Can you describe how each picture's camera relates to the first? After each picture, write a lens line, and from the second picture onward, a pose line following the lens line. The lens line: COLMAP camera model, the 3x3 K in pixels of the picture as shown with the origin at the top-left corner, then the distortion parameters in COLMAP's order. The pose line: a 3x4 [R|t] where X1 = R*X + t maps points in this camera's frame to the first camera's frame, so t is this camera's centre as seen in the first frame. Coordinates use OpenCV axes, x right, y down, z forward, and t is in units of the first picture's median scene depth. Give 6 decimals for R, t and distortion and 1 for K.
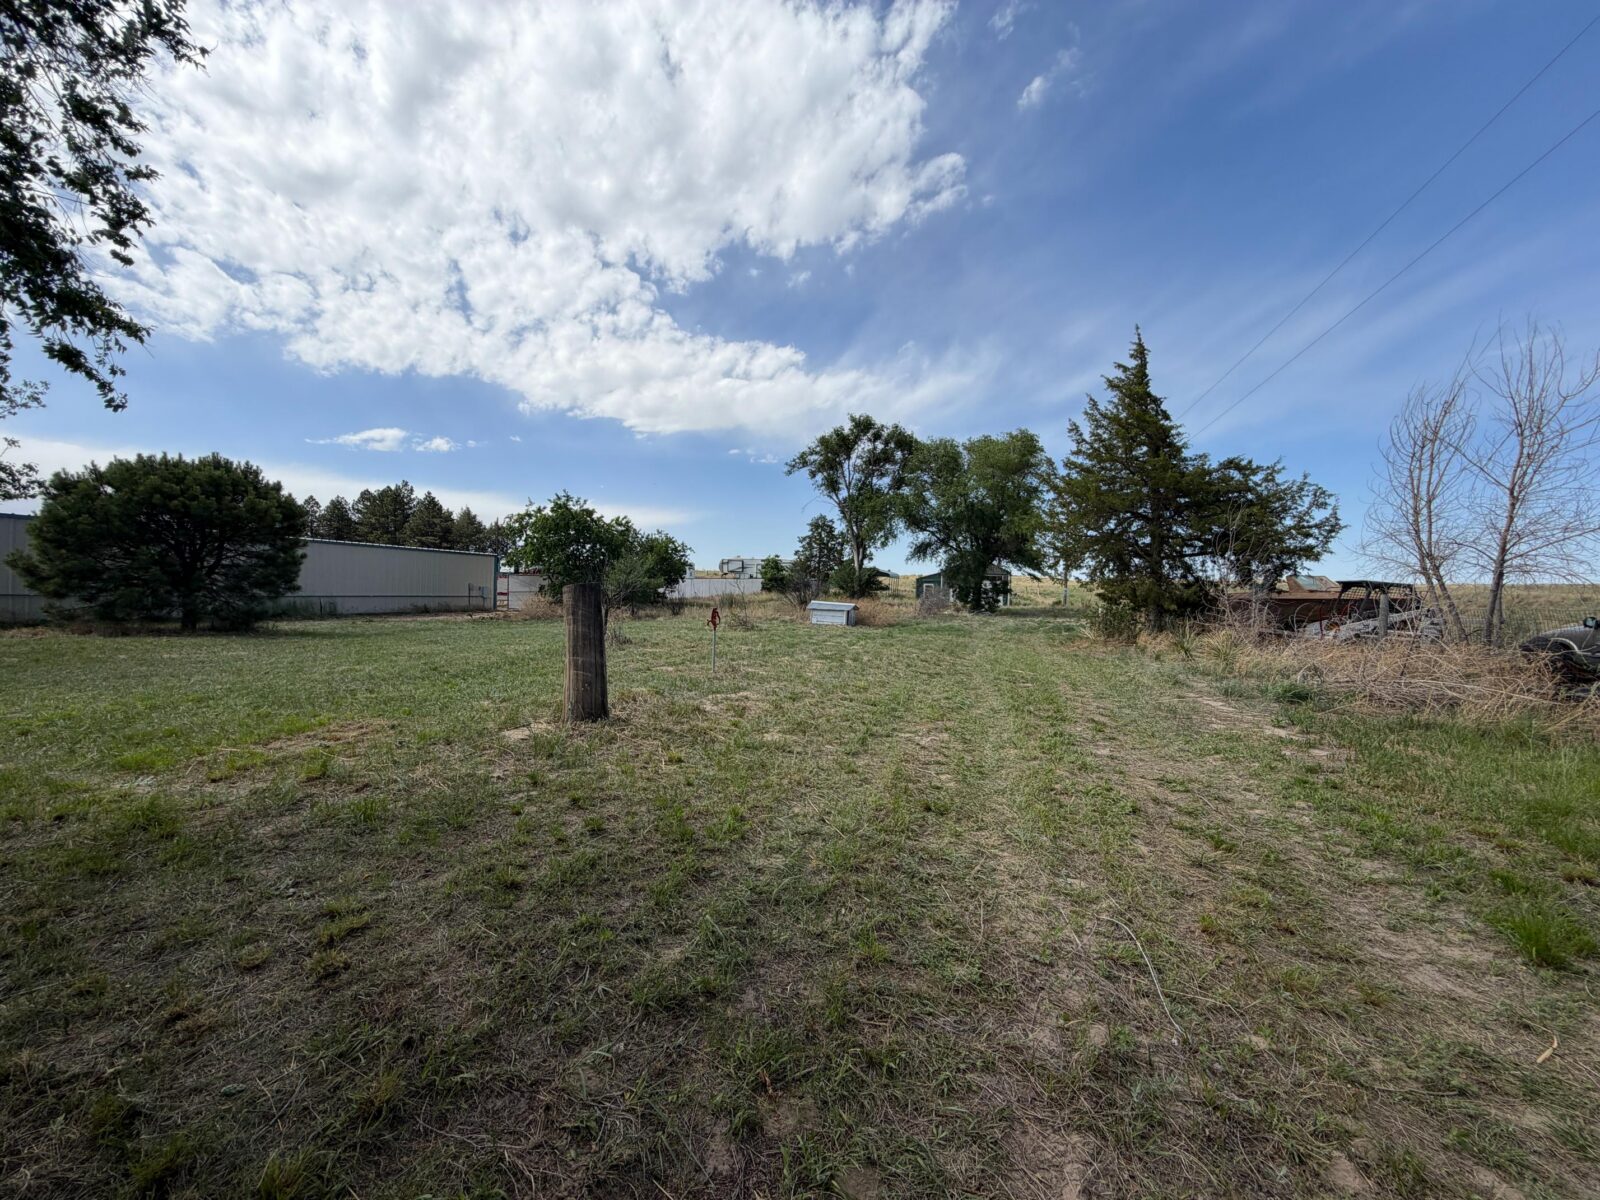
lens RADIAL K [[634.5, 0, 794.8], [0, 634.5, 601.1], [0, 0, 1]] dist [-0.001041, -0.000295]
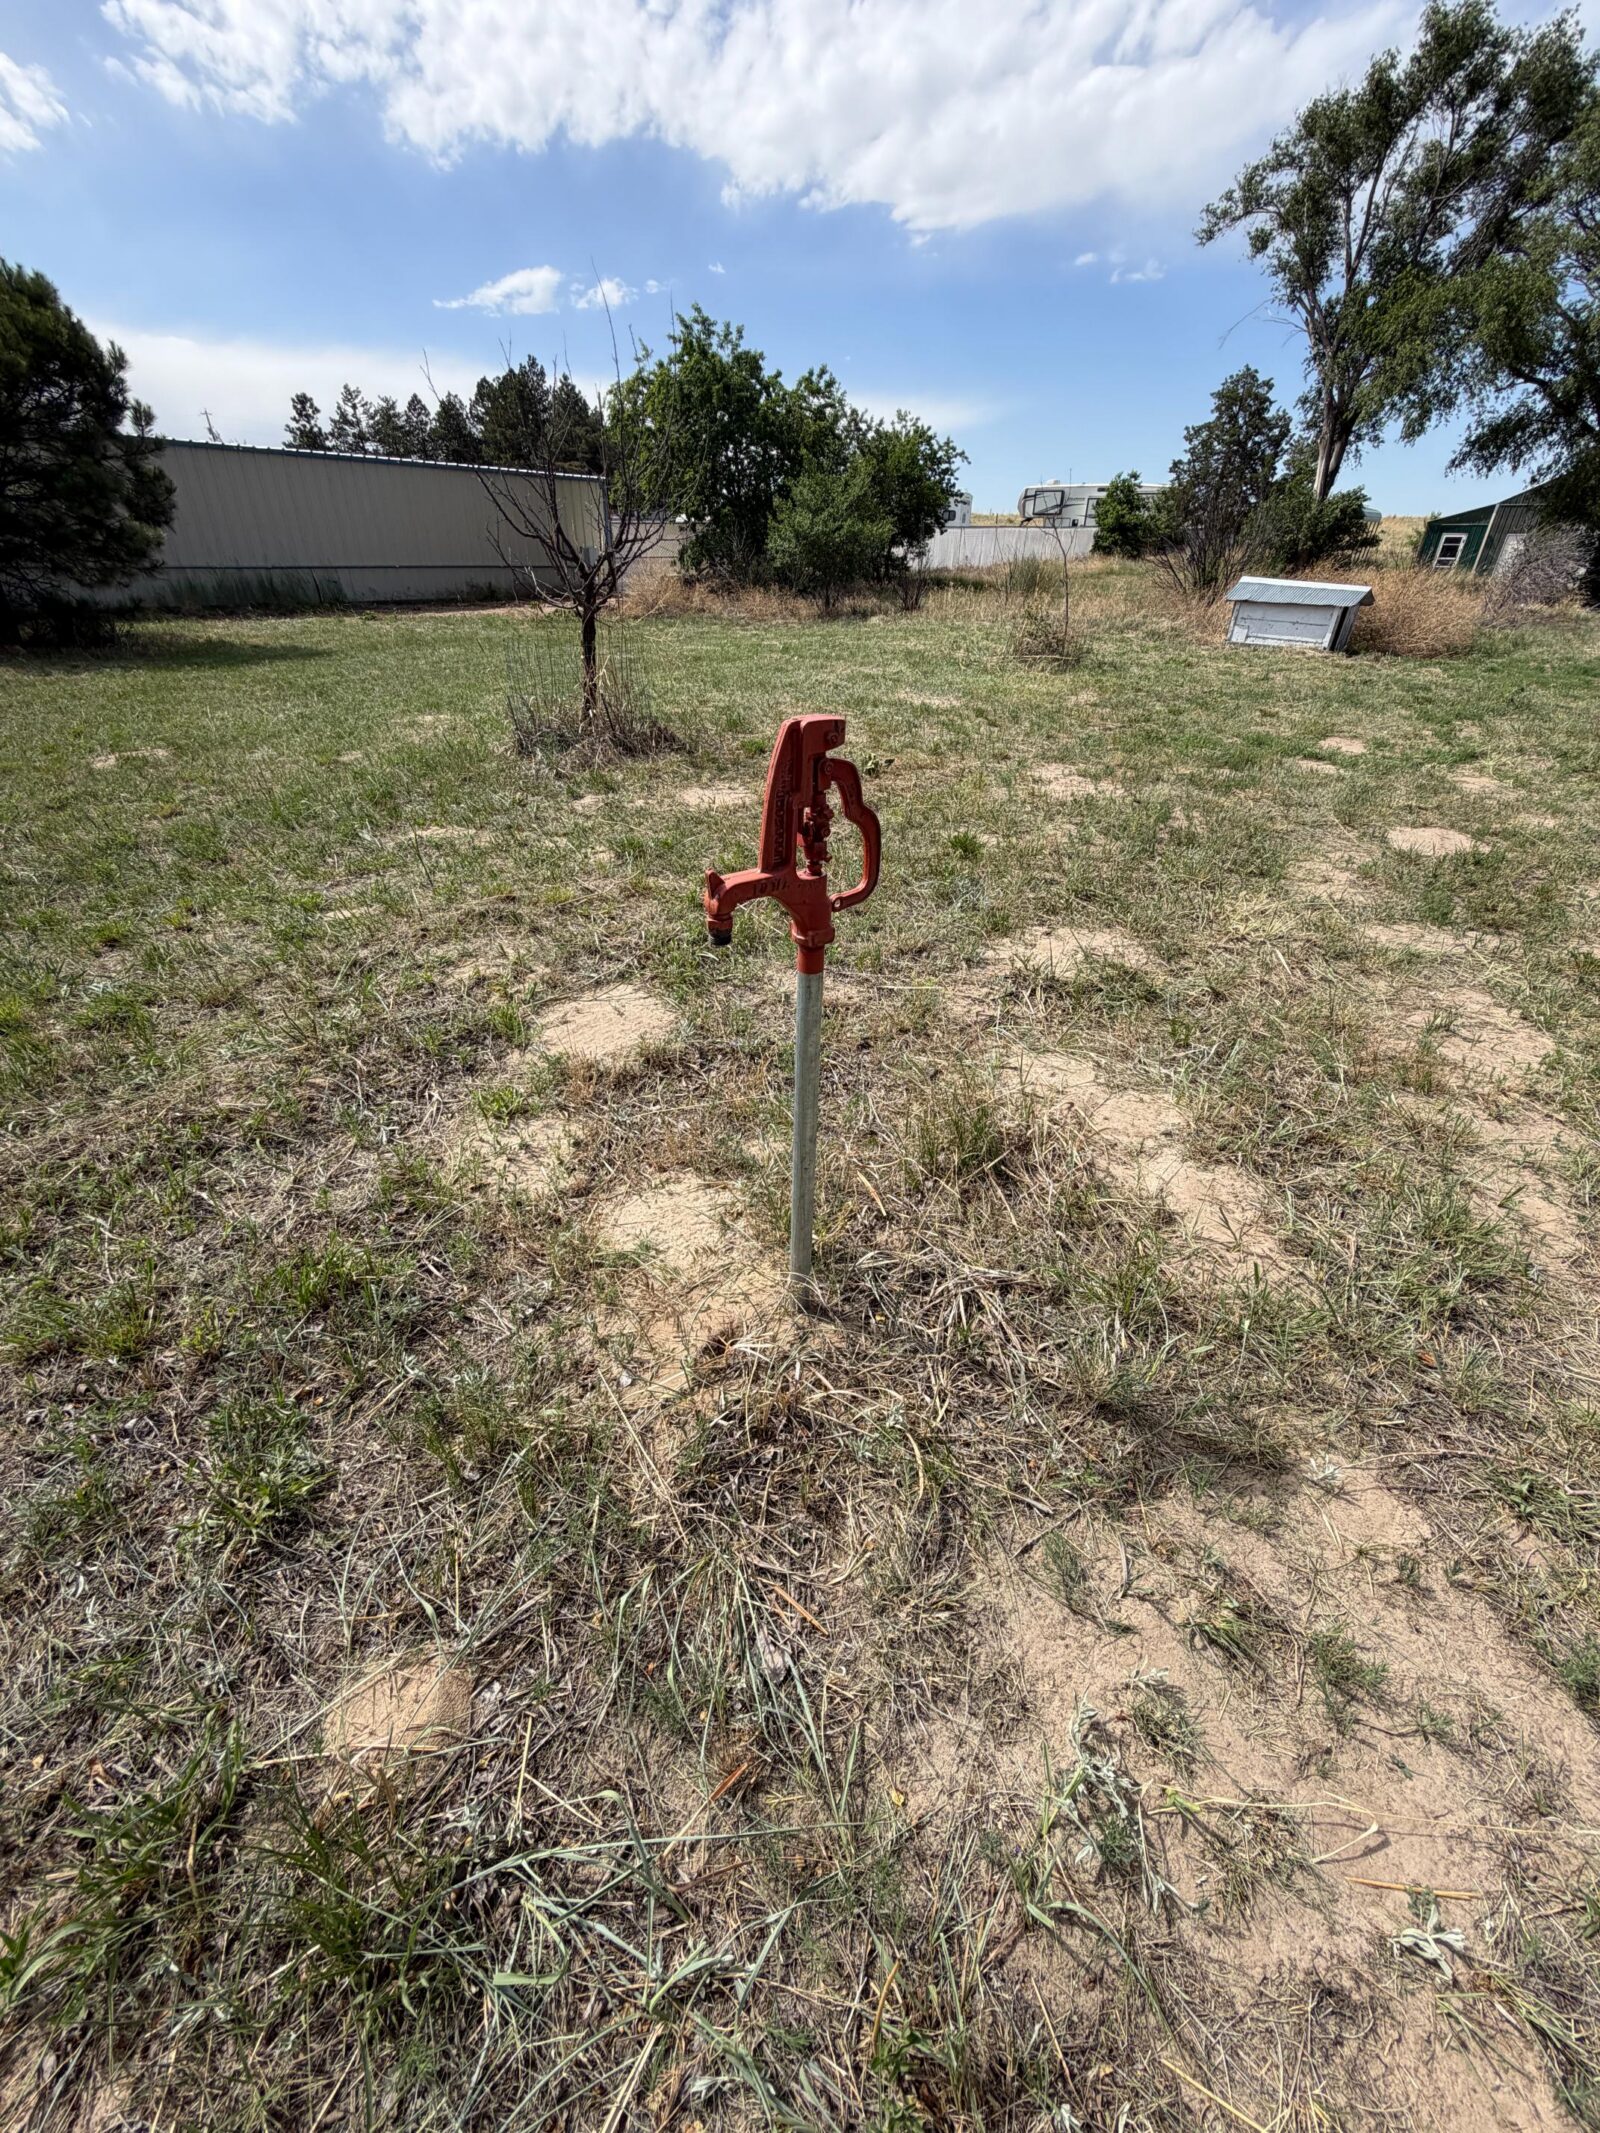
lens RADIAL K [[779.8, 0, 788.2], [0, 779.8, 1067.5], [0, 0, 1]] dist [-0.005155, 0.000806]
pose [[0.934852, 0.187158, -0.301700, -0.009224], [0.002586, 0.846159, 0.532925, 0.000054], [0.355027, -0.498986, 0.790550, 0.140335]]
